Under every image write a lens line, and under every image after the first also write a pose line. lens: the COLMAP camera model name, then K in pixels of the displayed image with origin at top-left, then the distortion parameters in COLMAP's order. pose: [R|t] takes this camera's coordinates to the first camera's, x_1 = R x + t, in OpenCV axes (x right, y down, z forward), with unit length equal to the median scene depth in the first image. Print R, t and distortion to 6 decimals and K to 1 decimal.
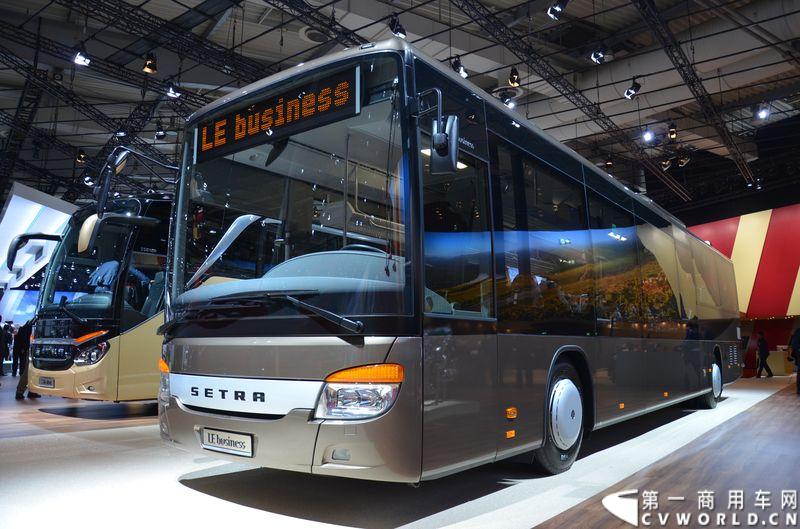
lens RADIAL K [[624.1, 0, 407.2], [0, 624.1, 272.2], [0, 0, 1]] dist [-0.149246, 0.115880]
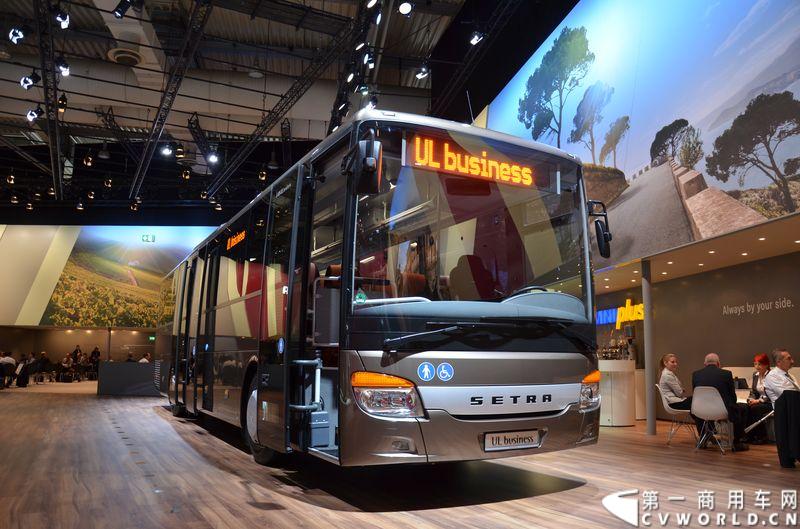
lens RADIAL K [[624.1, 0, 407.2], [0, 624.1, 272.2], [0, 0, 1]] dist [-0.149246, 0.115880]
pose [[0.408427, 0.132830, 0.903075, -1.532608], [-0.124477, 0.988218, -0.089057, 0.090987], [-0.904264, -0.076039, 0.420149, 0.728587]]
